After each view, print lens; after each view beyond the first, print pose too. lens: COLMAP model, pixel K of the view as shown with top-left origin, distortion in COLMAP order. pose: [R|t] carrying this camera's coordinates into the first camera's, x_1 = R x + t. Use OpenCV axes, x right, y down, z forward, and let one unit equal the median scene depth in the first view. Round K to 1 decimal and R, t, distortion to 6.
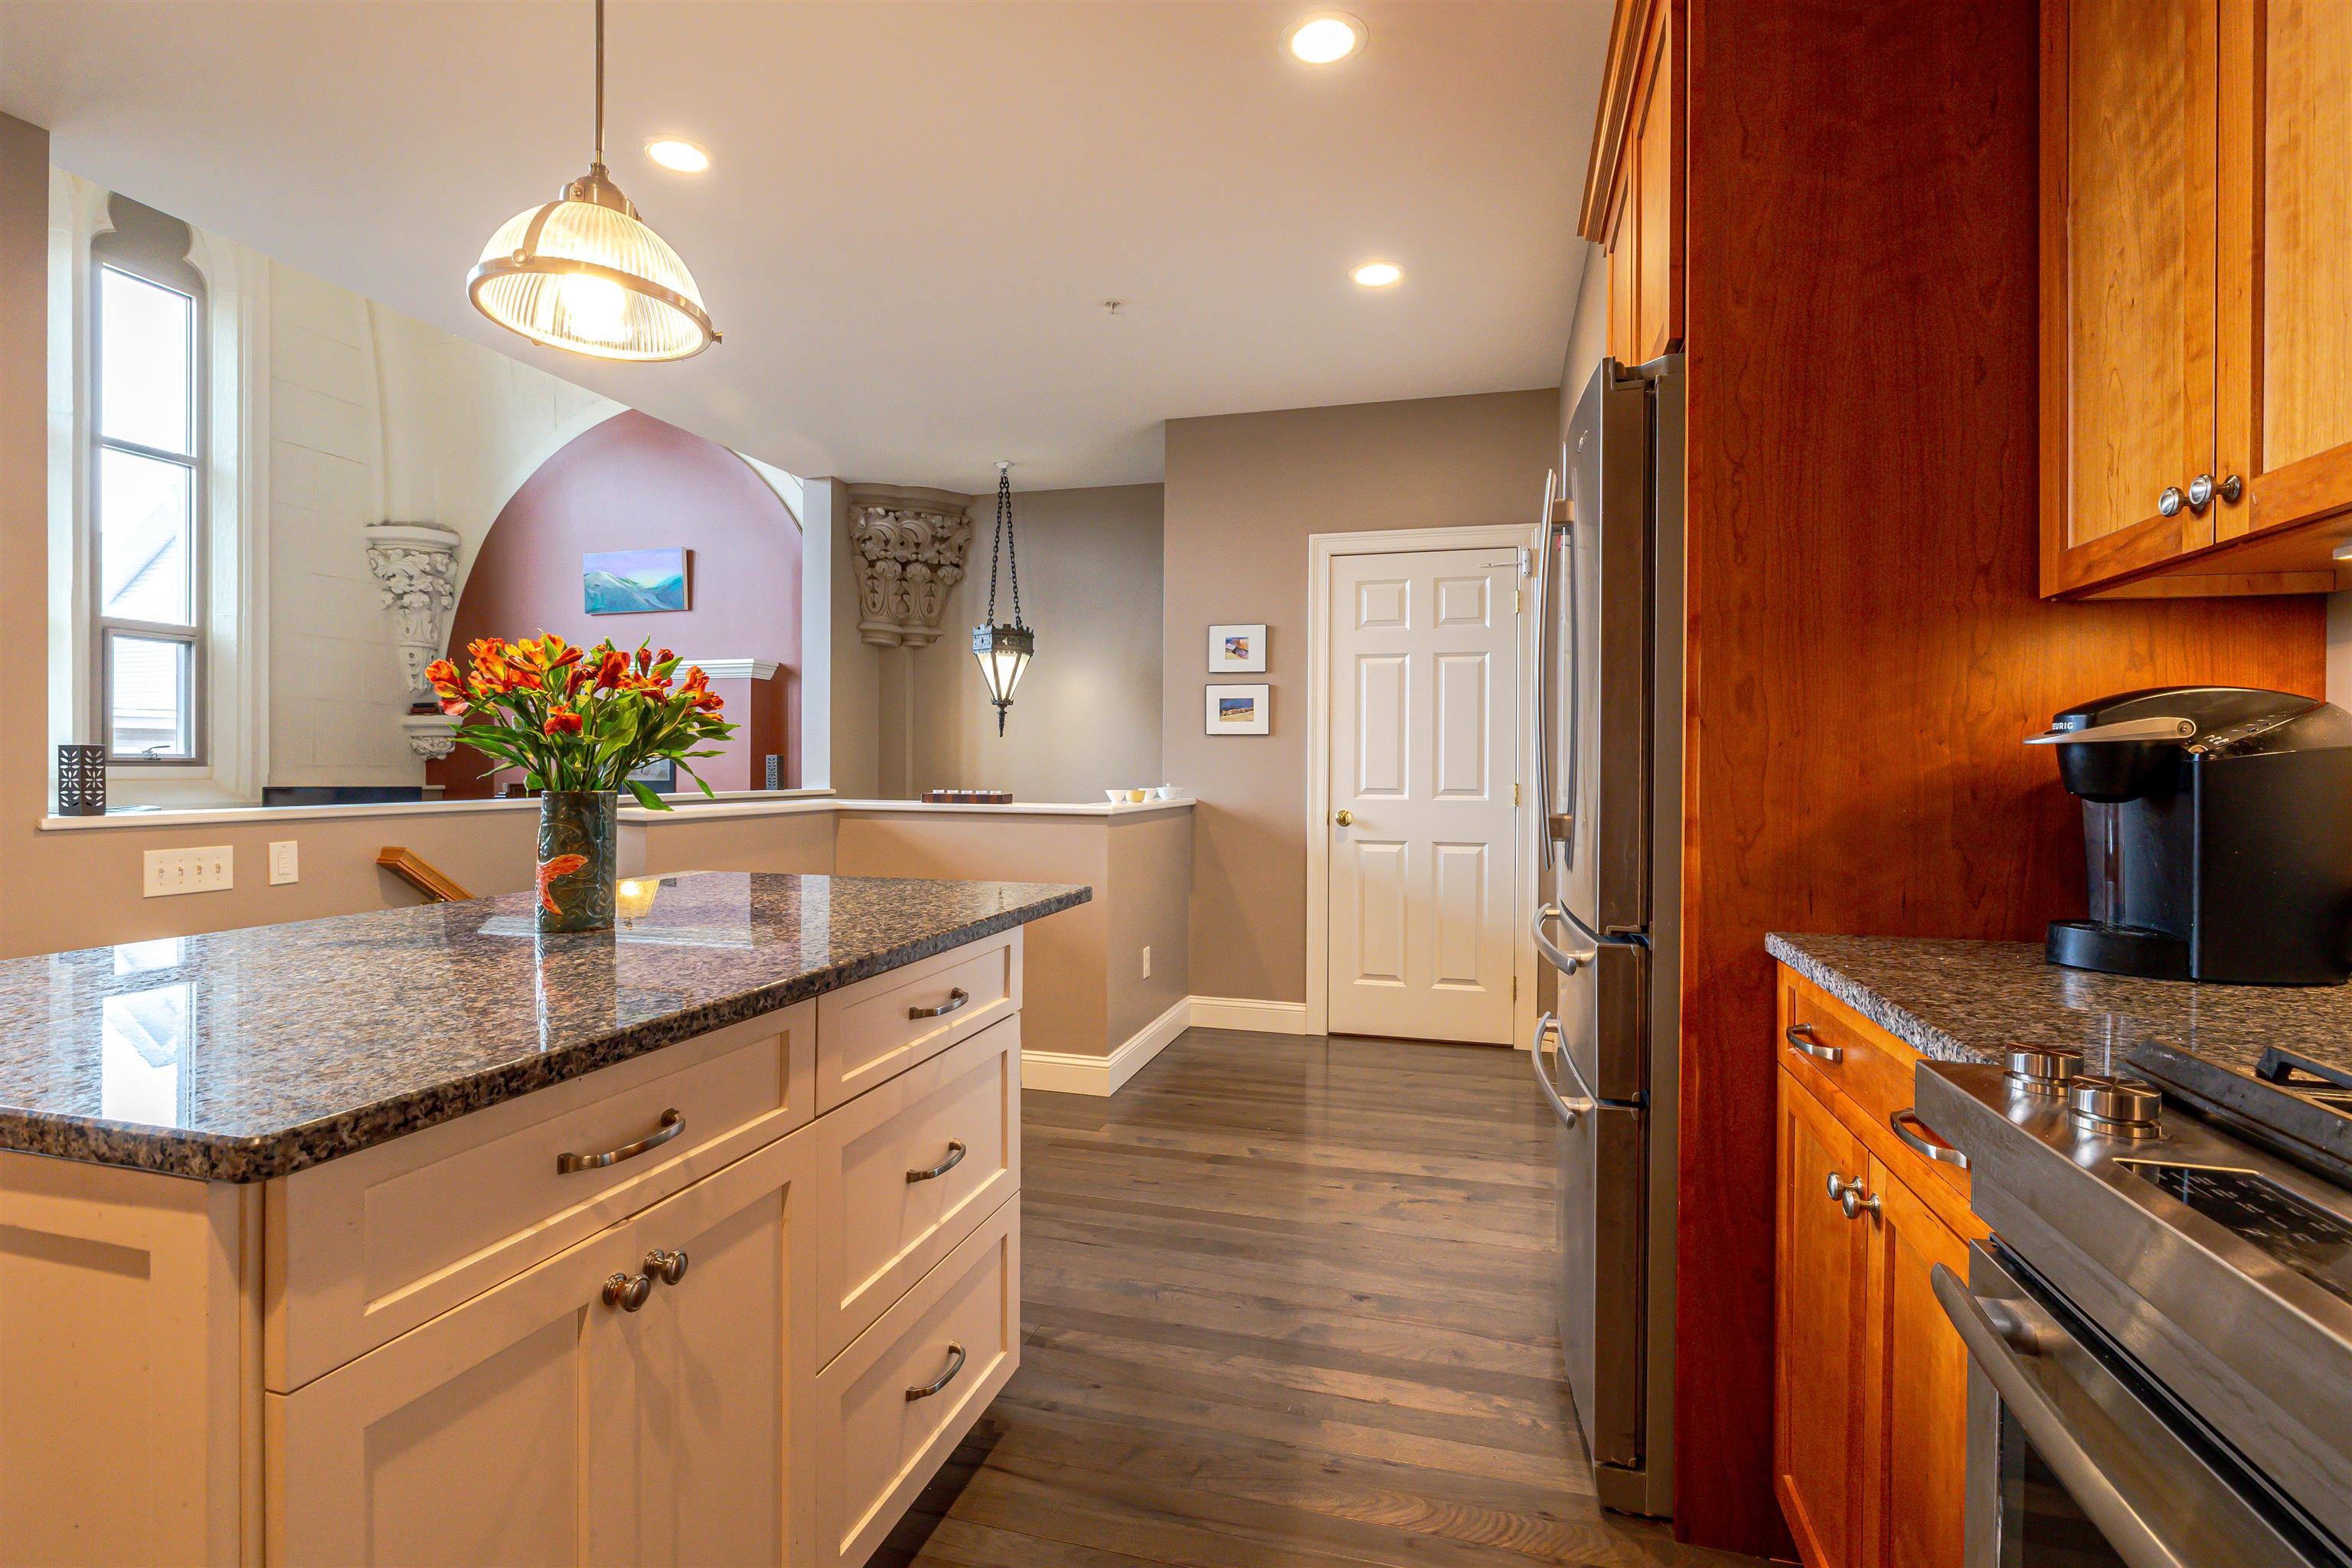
lens RADIAL K [[1096.7, 0, 1184.7], [0, 1096.7, 773.4], [0, 0, 1]] dist [-0.011249, 0.001951]
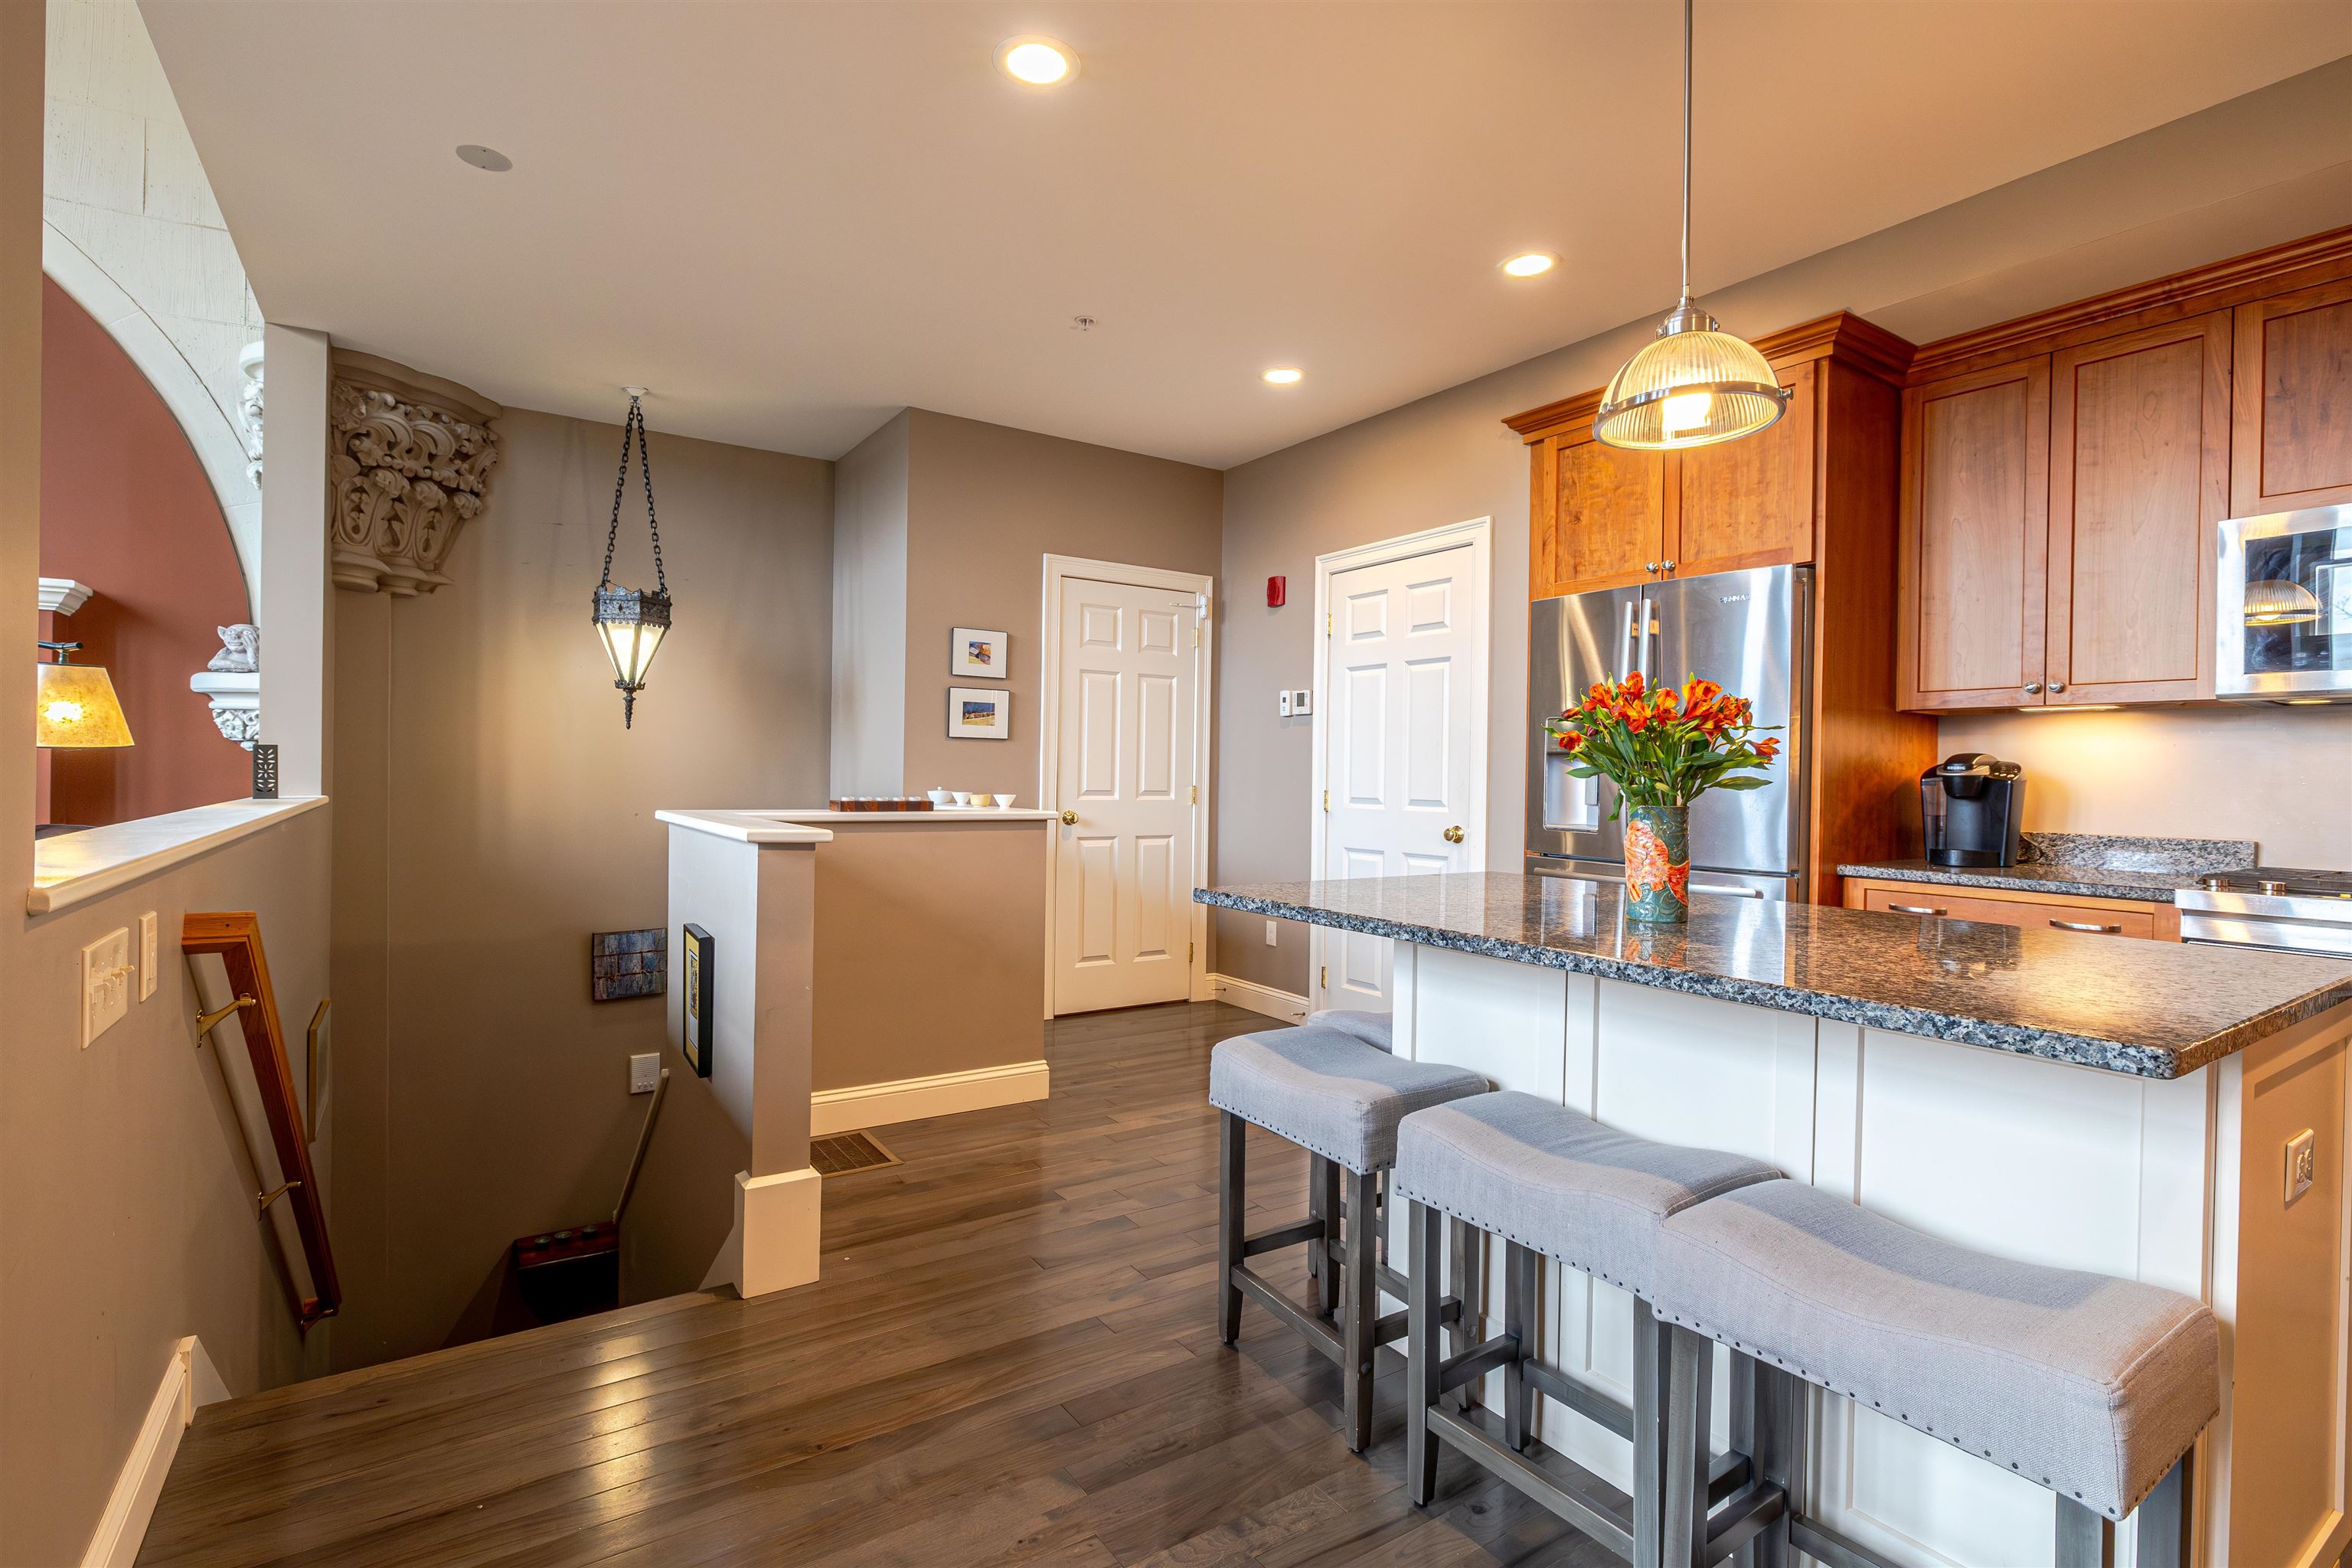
lens RADIAL K [[1096.7, 0, 1169.0], [0, 1096.7, 777.3], [0, 0, 1]] dist [-0.011249, 0.001951]
pose [[0.653632, 0.001834, 0.756810, -0.606090], [-0.007930, 0.999959, 0.004425, -0.005188], [-0.756771, -0.008894, 0.653620, 0.204504]]
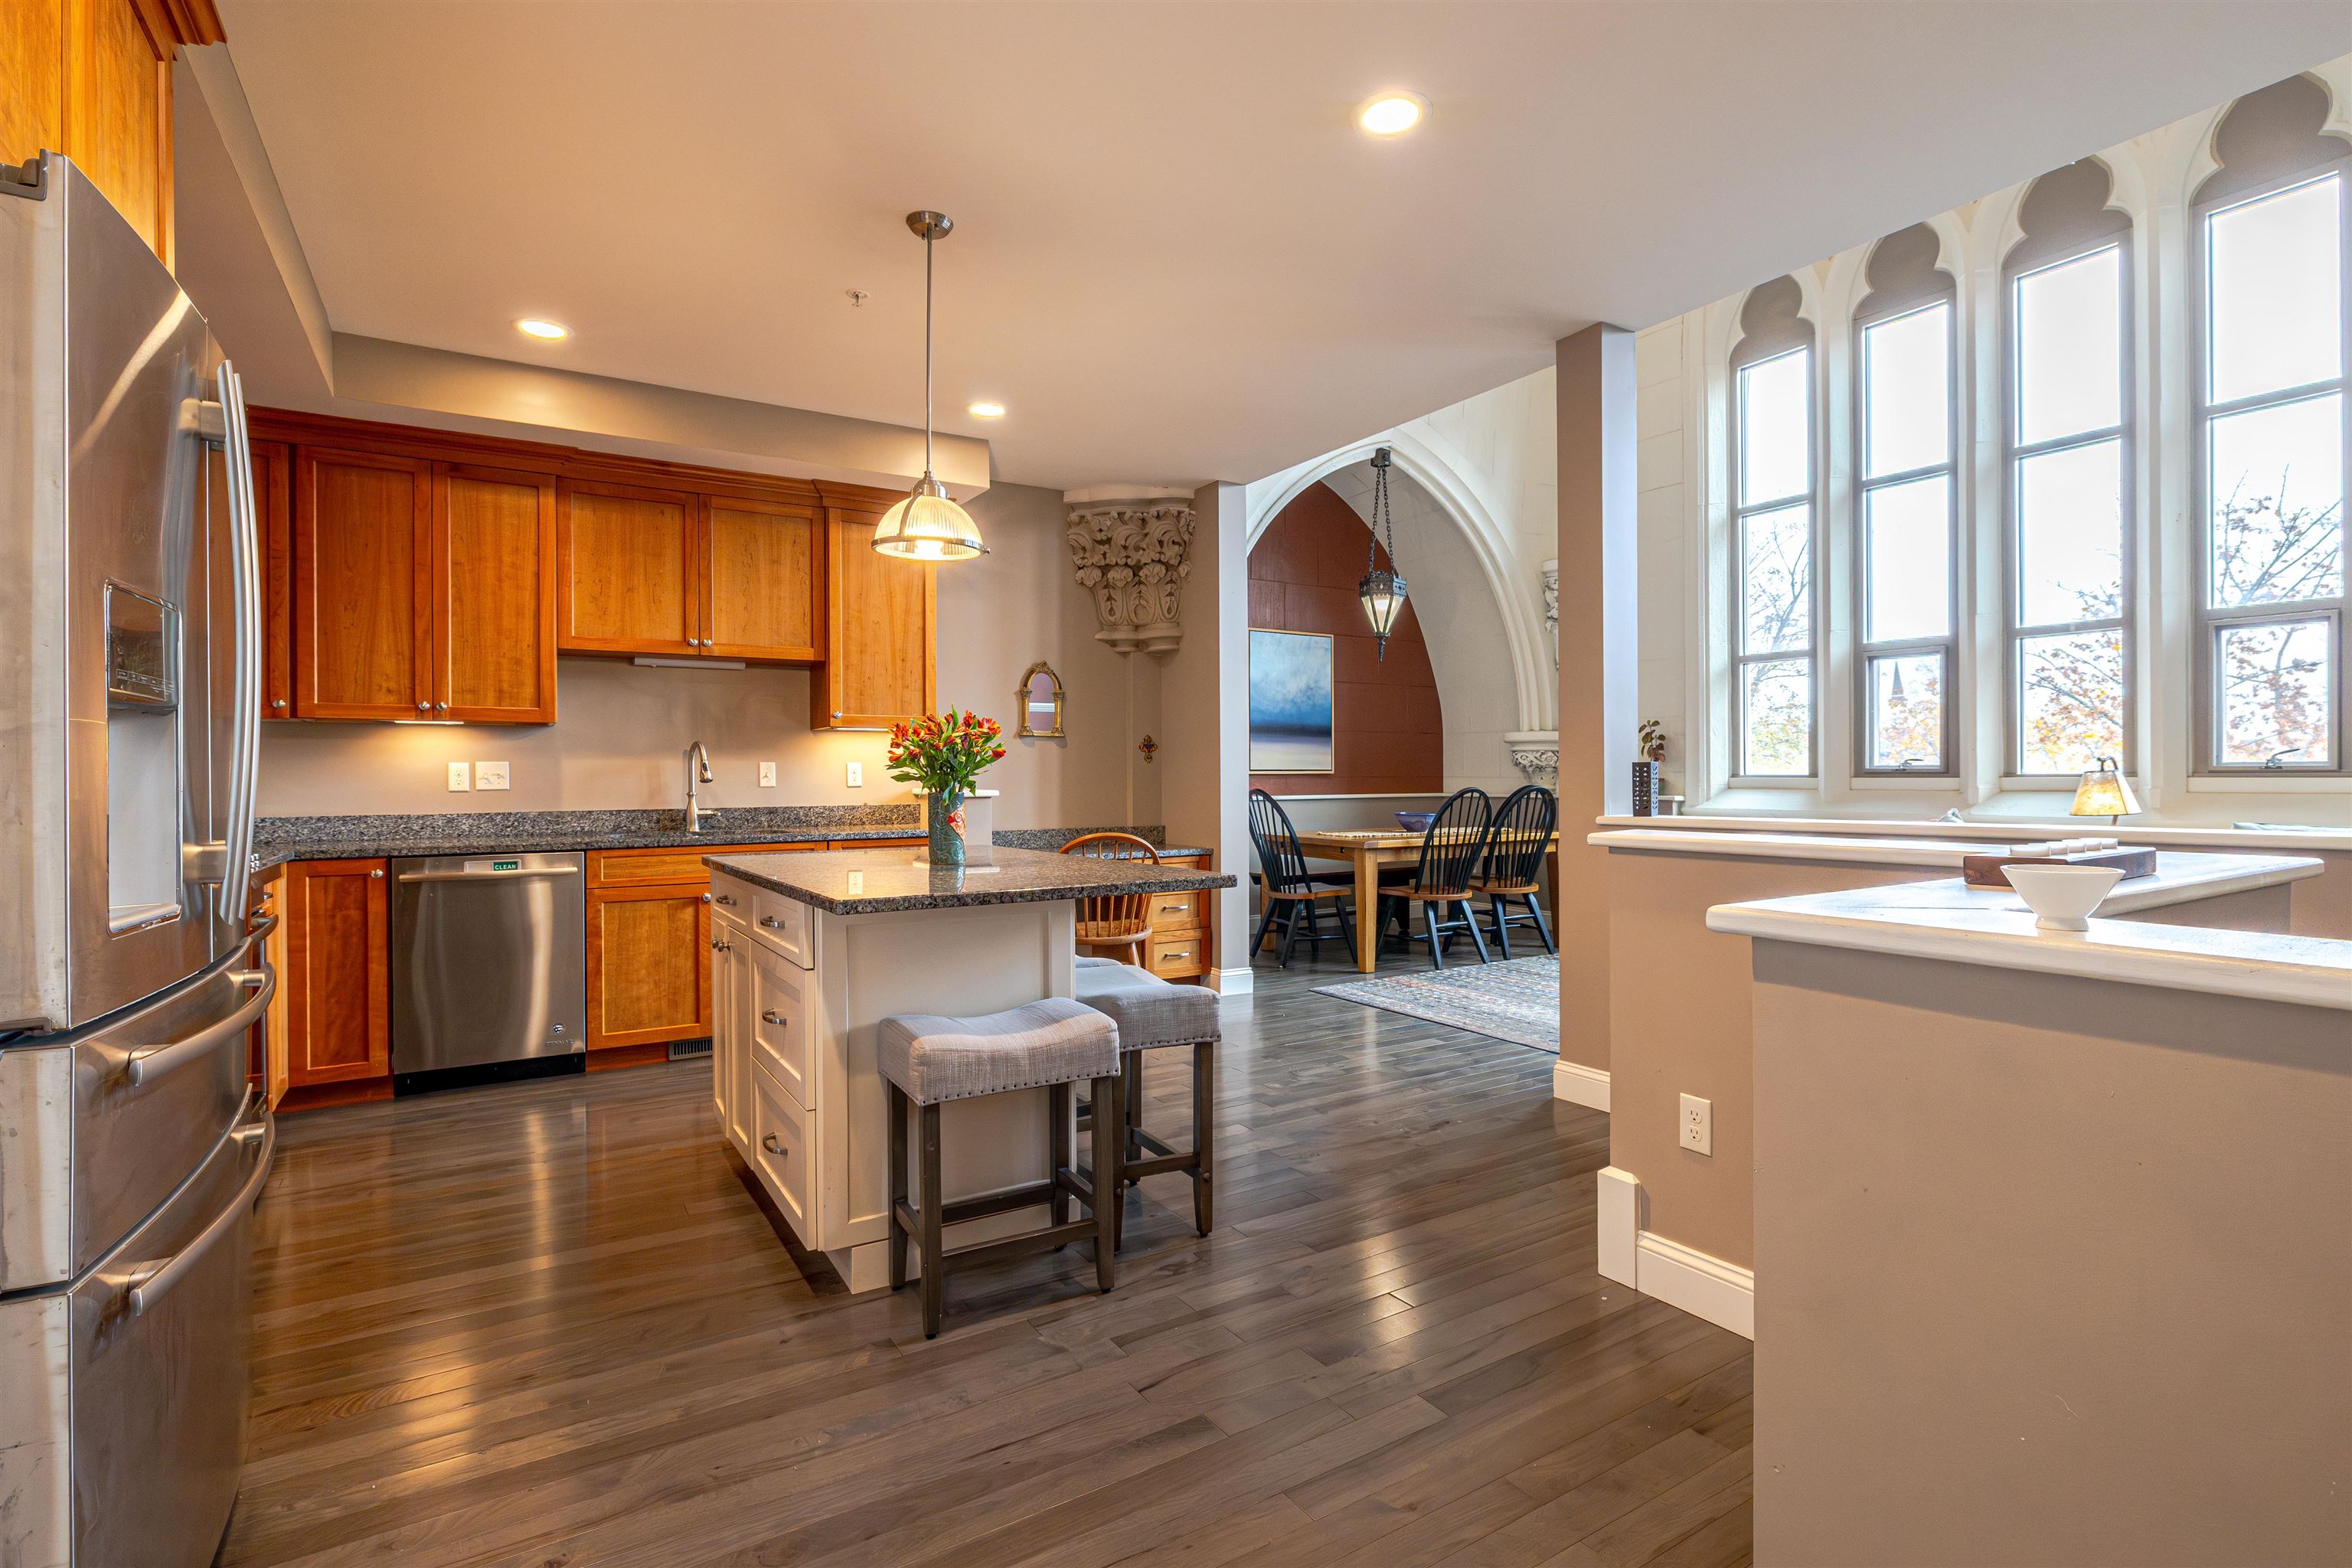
lens RADIAL K [[1096.7, 0, 1180.4], [0, 1096.7, 781.4], [0, 0, 1]] dist [-0.011249, 0.001951]
pose [[-0.672597, 0.000439, -0.740008, 0.197167], [-0.002848, 0.999991, 0.003181, -0.003742], [0.740003, 0.004247, -0.672590, 0.863666]]
